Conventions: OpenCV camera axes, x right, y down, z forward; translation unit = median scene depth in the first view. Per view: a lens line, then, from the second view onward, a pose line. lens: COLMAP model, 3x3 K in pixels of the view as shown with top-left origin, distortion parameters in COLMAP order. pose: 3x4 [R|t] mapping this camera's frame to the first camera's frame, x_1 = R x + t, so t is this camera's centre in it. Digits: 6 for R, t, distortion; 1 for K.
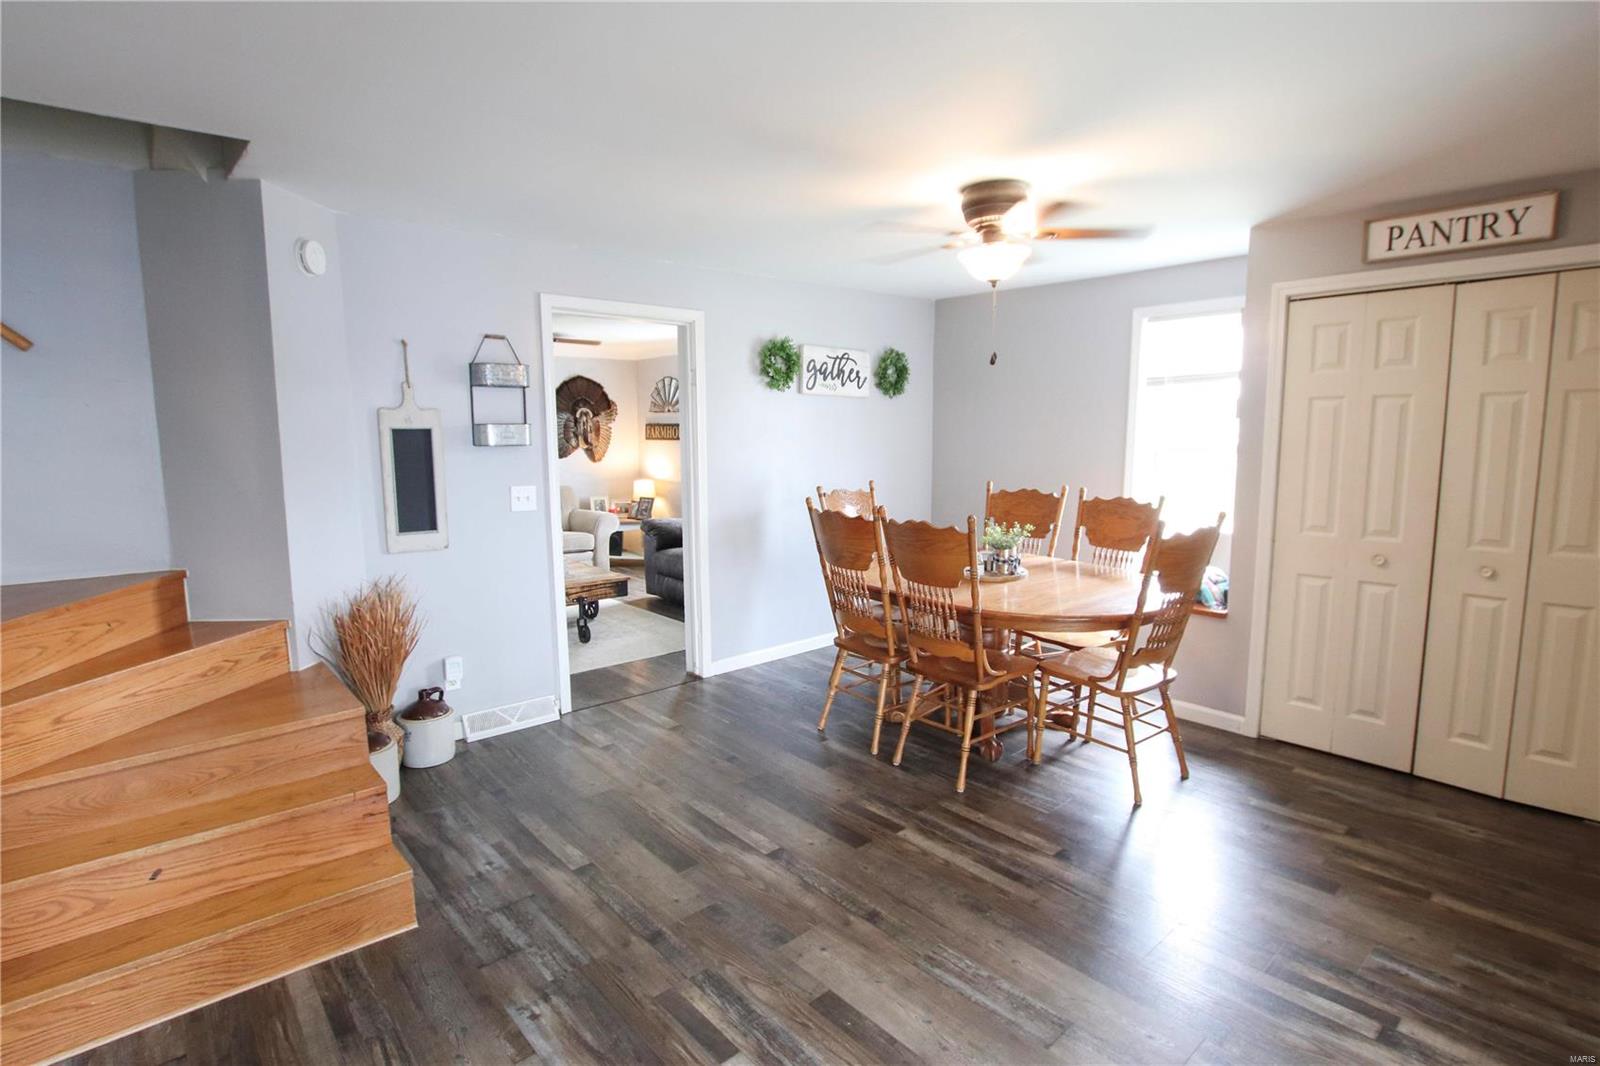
lens RADIAL K [[788.4, 0, 807.1], [0, 788.4, 533.7], [0, 0, 1]] dist [-0.028099, 0.000233]
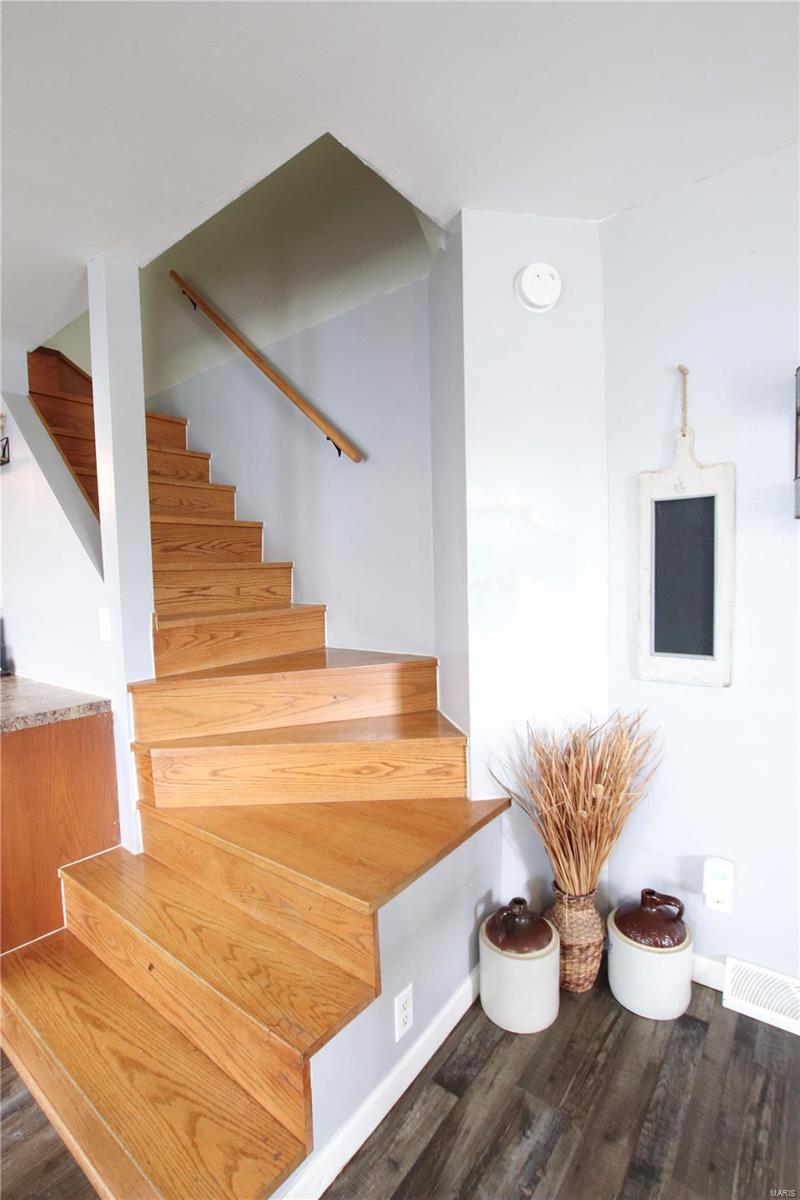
lens RADIAL K [[553.4, 0, 396.2], [0, 553.4, 604.4], [0, 0, 1]] dist [-0.028614, 0.000418]
pose [[0.181986, 0.057253, -0.981633, -0.090760], [-0.098880, 0.994309, 0.039661, -0.039618], [0.978317, 0.089846, 0.186611, 0.684226]]
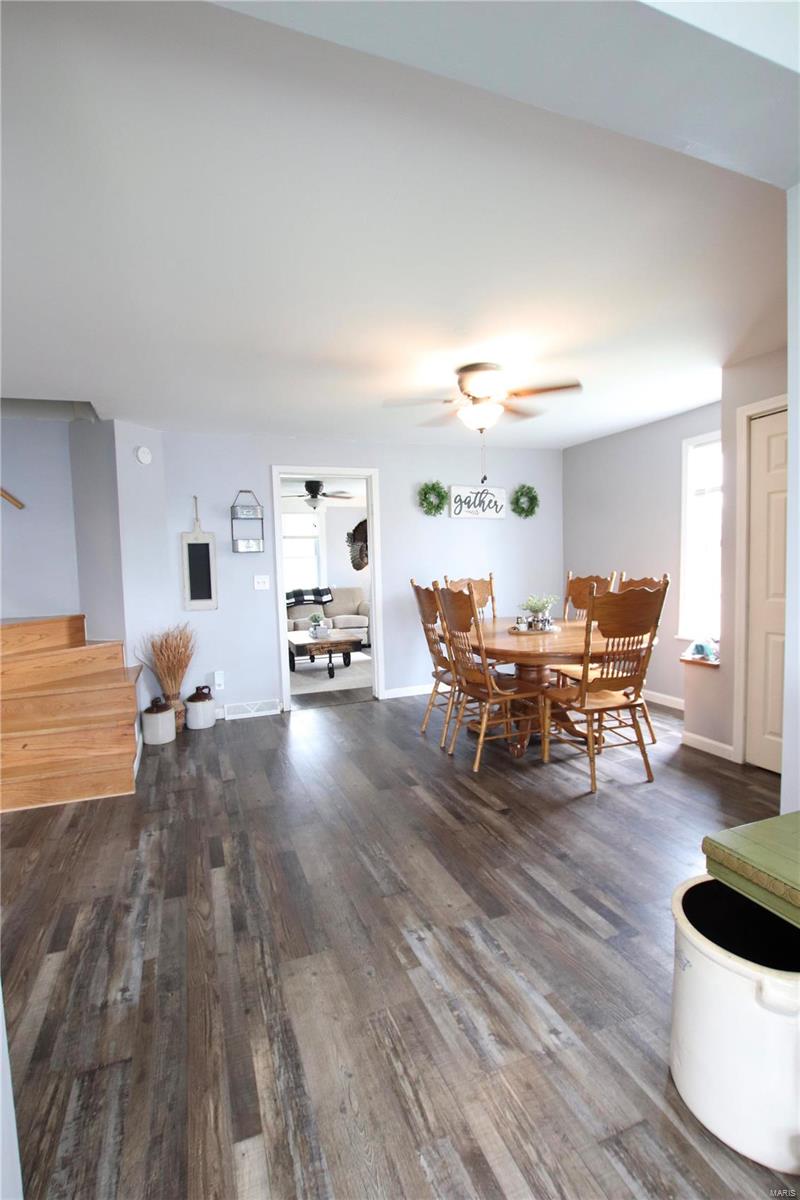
lens RADIAL K [[553.4, 0, 396.2], [0, 553.4, 604.4], [0, 0, 1]] dist [-0.028614, 0.000418]
pose [[0.934225, 0.001744, -0.356681, 0.392320], [-0.020545, 0.998591, -0.048928, 0.063227], [0.356093, 0.053037, 0.932944, -0.036854]]
